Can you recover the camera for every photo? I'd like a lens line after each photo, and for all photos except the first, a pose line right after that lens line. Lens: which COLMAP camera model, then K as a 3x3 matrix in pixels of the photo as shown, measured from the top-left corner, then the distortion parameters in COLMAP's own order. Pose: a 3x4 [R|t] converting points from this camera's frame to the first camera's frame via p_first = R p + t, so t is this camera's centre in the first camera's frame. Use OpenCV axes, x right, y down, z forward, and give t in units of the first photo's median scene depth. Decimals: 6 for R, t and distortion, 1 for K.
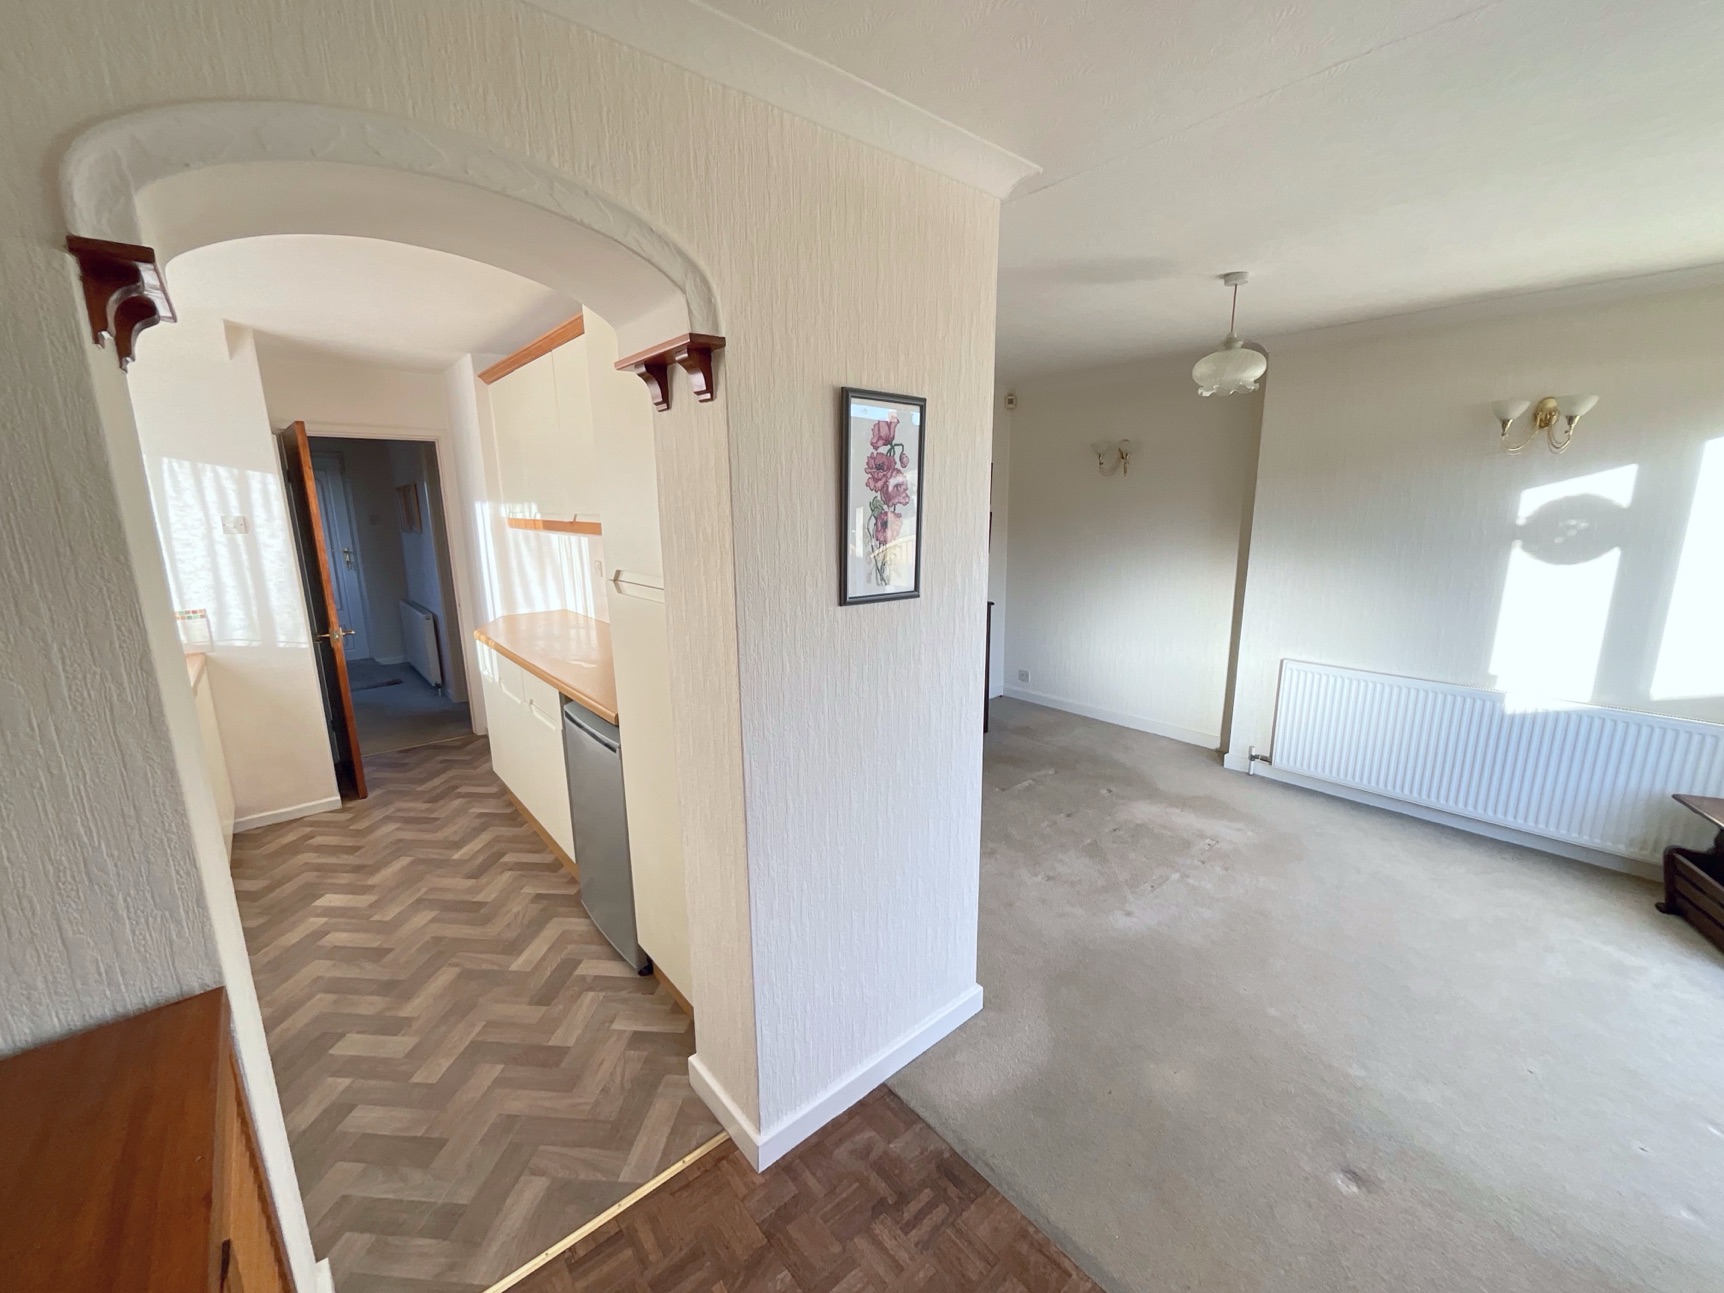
lens RADIAL K [[698.5, 0, 856.9], [0, 698.5, 637.3], [0, 0, 1]] dist [-0.005834, 0.001828]
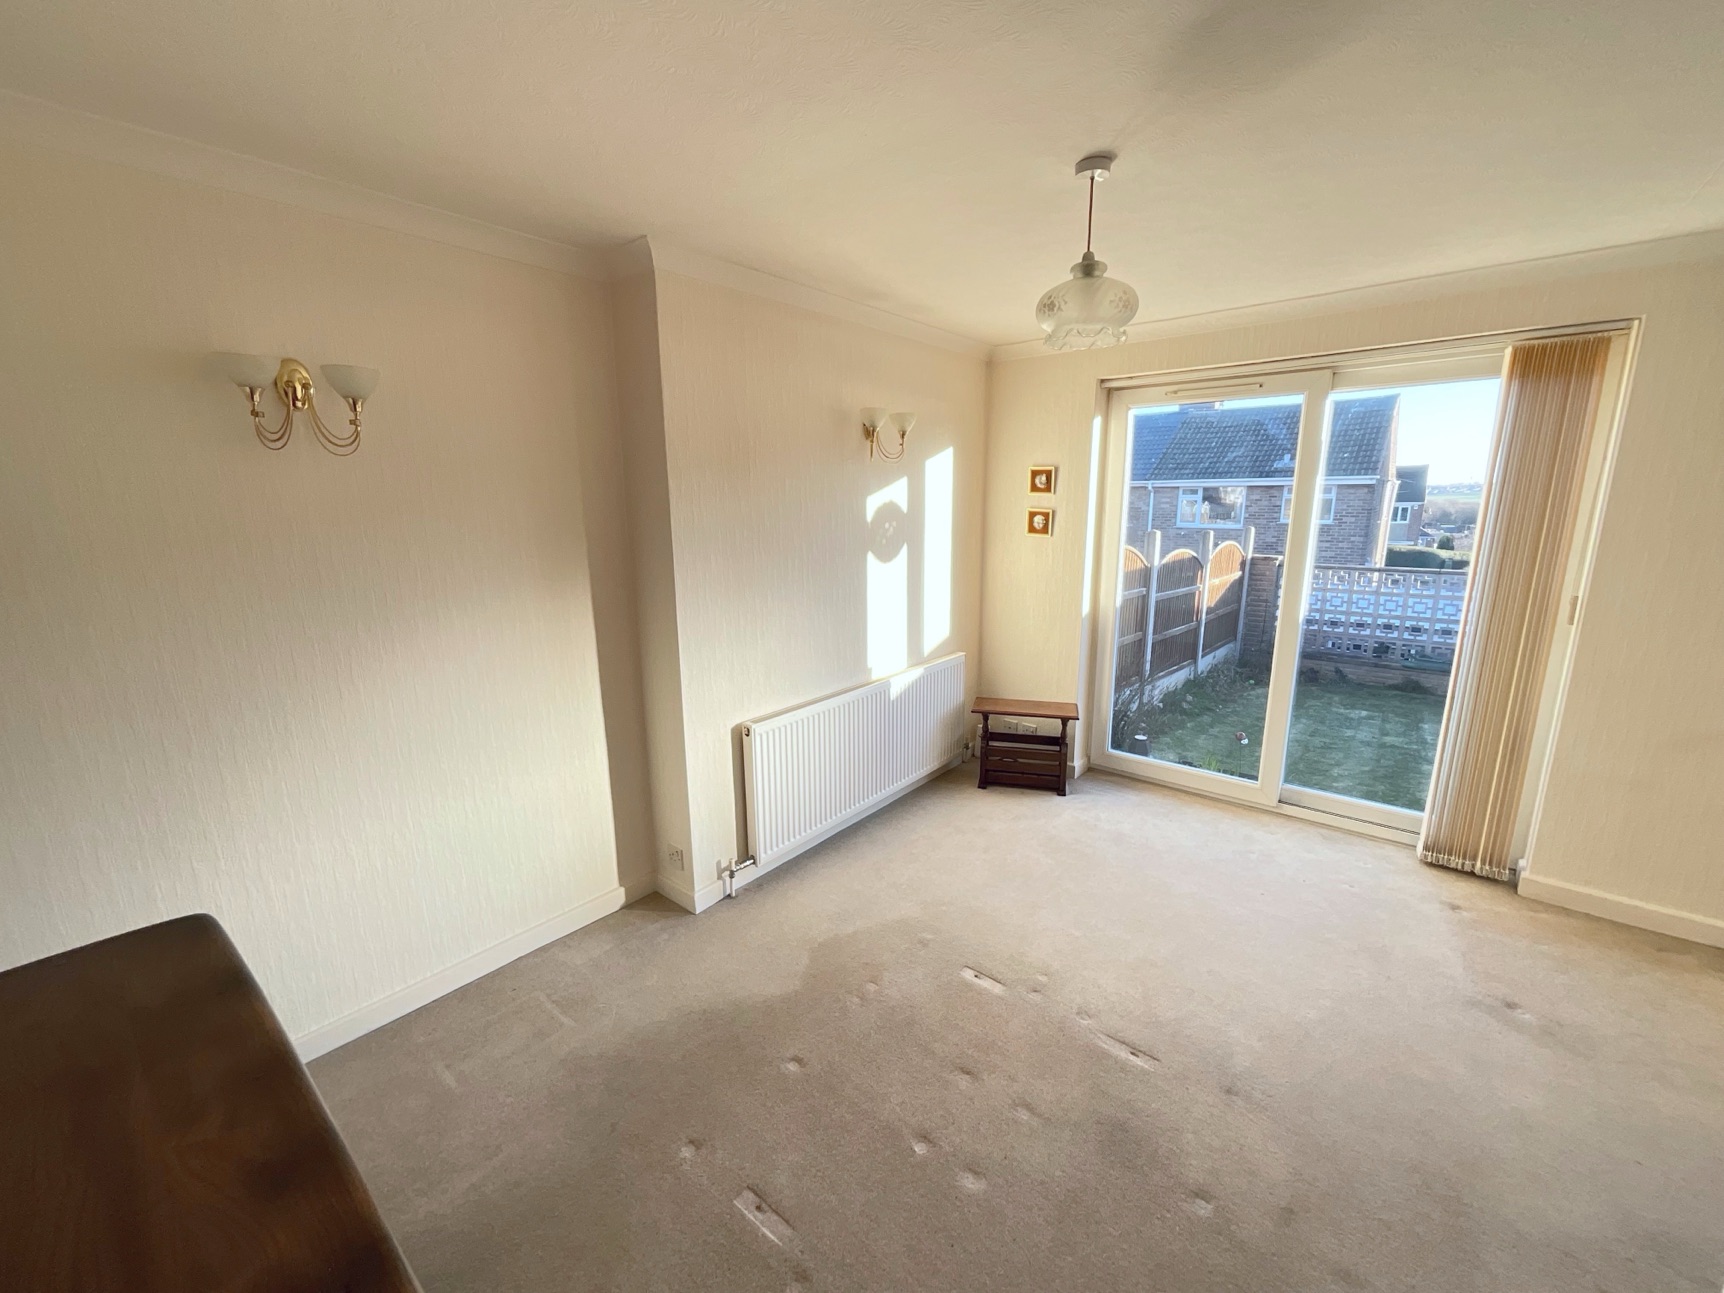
lens RADIAL K [[698.5, 0, 860.9], [0, 698.5, 654.4], [0, 0, 1]] dist [-0.005834, 0.001828]
pose [[-0.161396, -0.221050, 0.961815, -0.131804], [0.201268, 0.946737, 0.251358, -0.262447], [-0.966148, 0.234150, -0.108310, 1.213512]]
